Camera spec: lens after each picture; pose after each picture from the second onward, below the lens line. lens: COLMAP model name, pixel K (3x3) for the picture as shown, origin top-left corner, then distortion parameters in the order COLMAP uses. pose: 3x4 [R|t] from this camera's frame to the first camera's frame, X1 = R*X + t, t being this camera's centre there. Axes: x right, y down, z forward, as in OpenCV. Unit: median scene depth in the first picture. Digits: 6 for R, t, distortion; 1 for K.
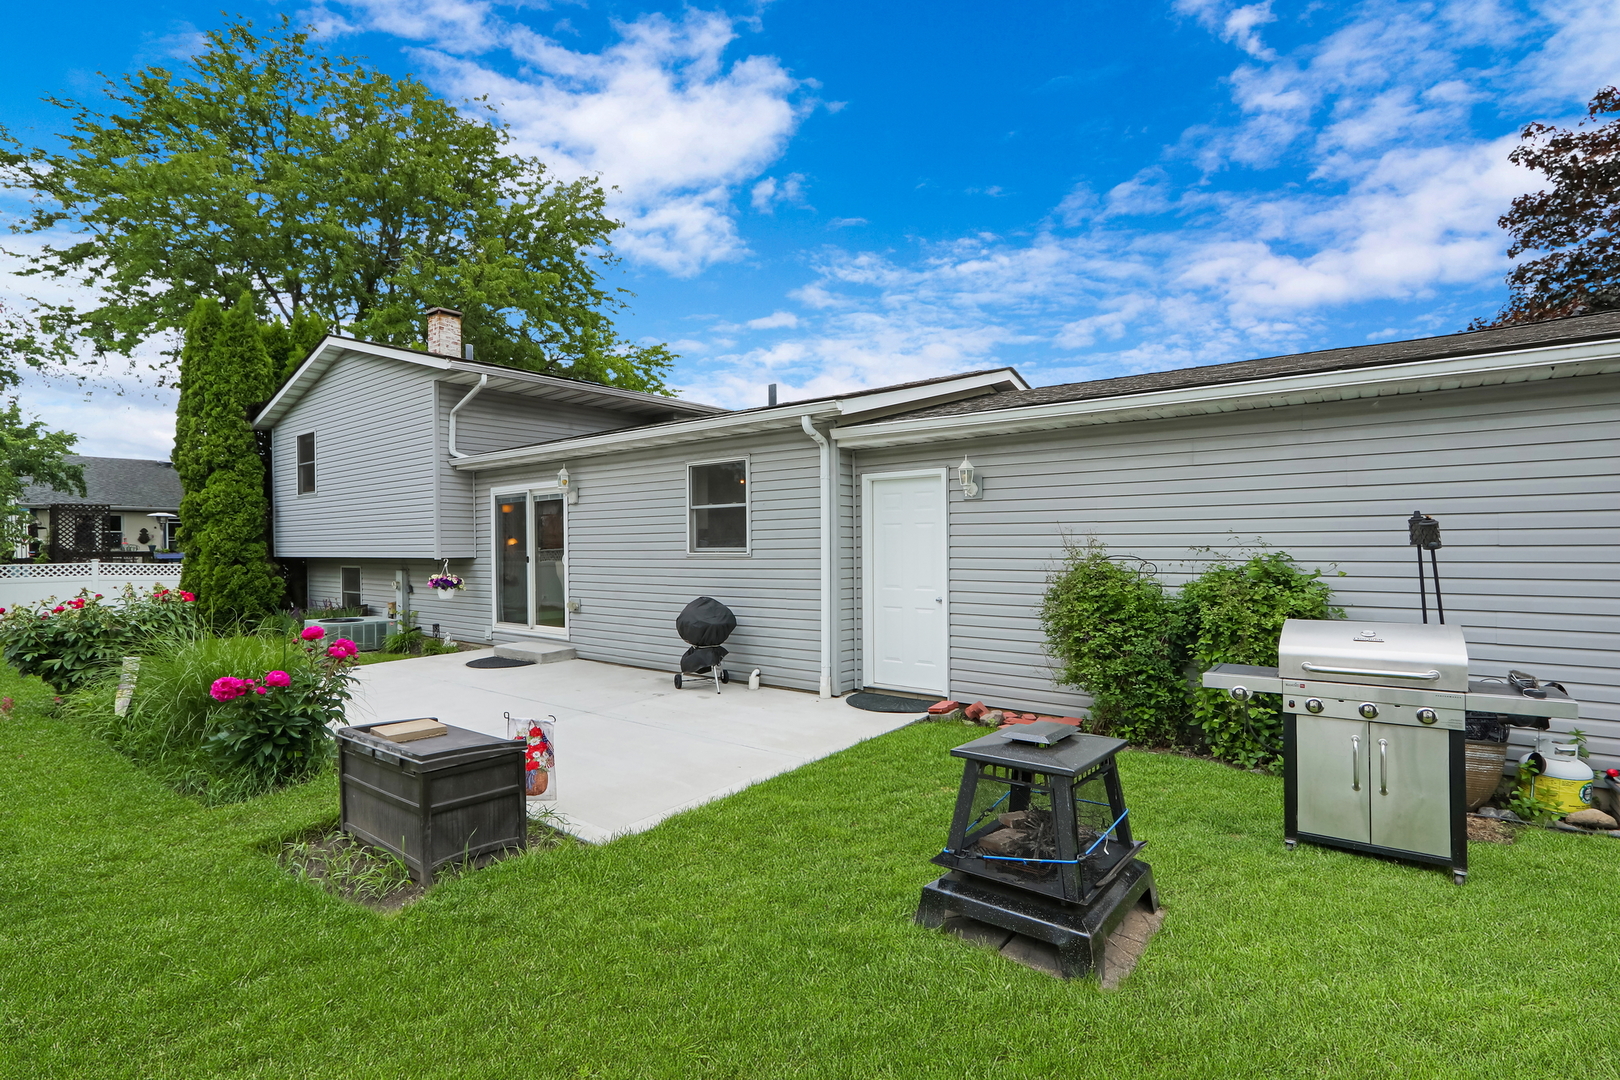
lens RADIAL K [[817.1, 0, 784.2], [0, 817.1, 541.3], [0, 0, 1]] dist [-0.008976, 0.001040]
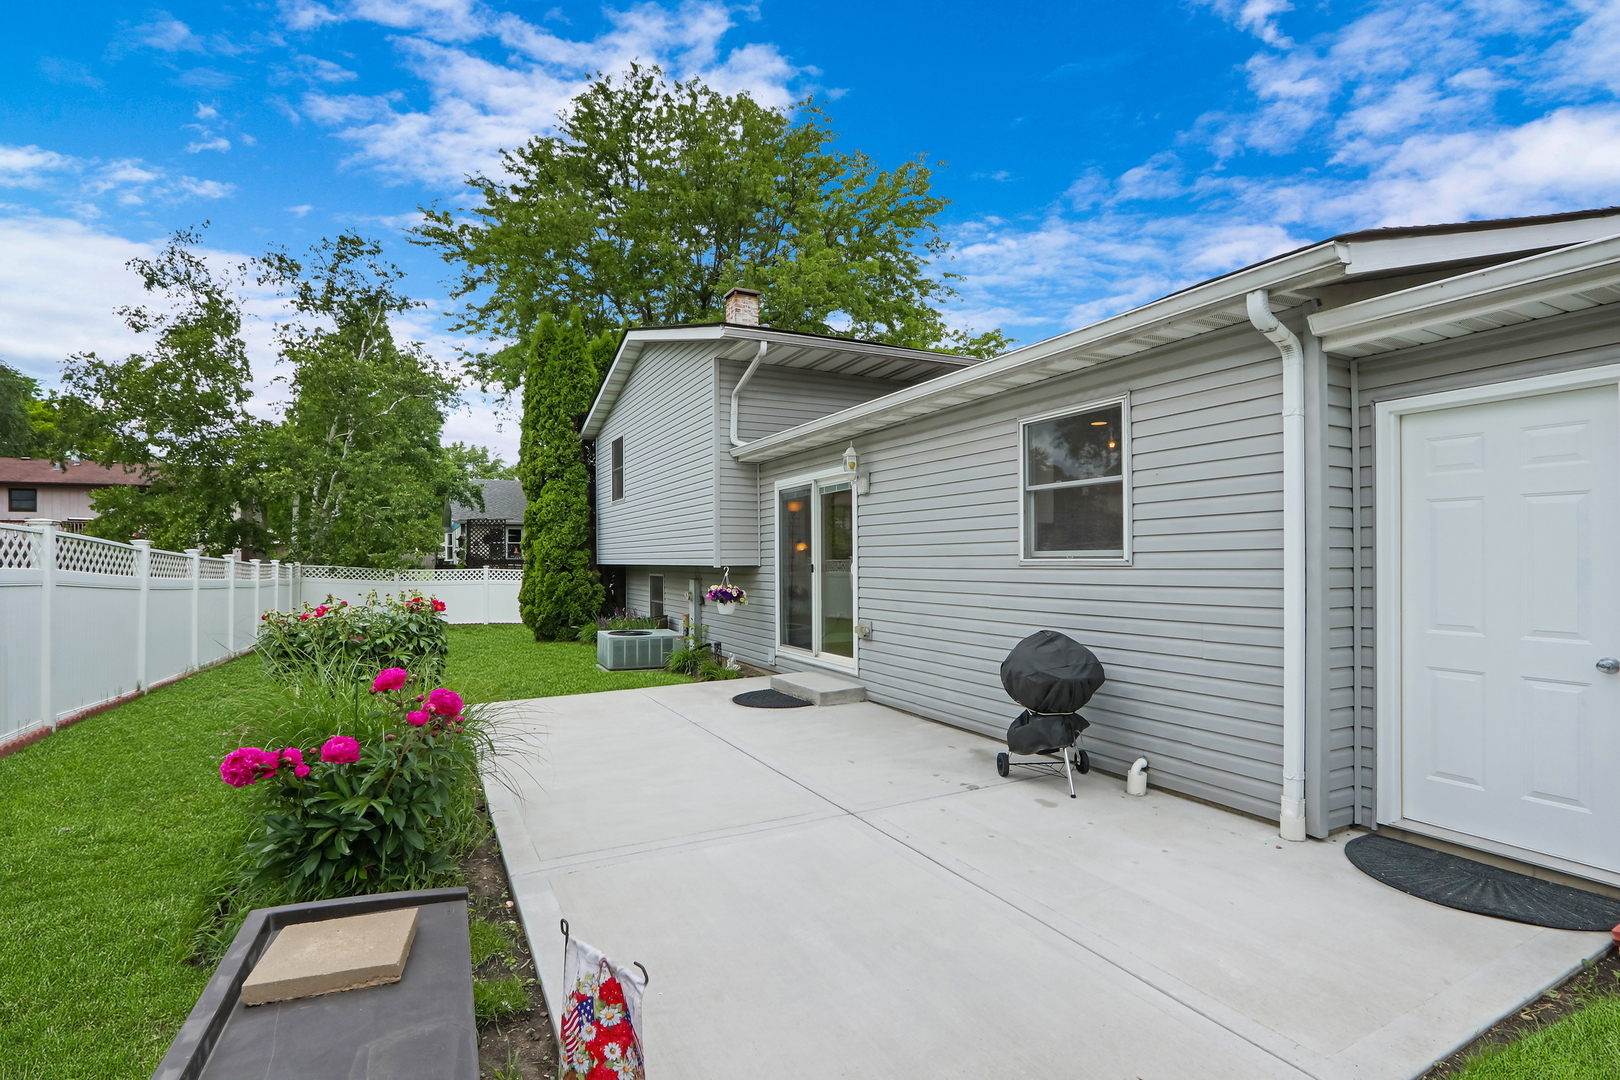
lens RADIAL K [[807.2, 0, 772.9], [0, 807.2, 558.1], [0, 0, 1]] dist [-0.008804, 0.000362]
pose [[0.912955, 0.003409, -0.408045, -0.027581], [-0.000923, 0.999980, 0.006291, 0.007134], [0.408059, -0.005367, 0.912940, 0.253297]]
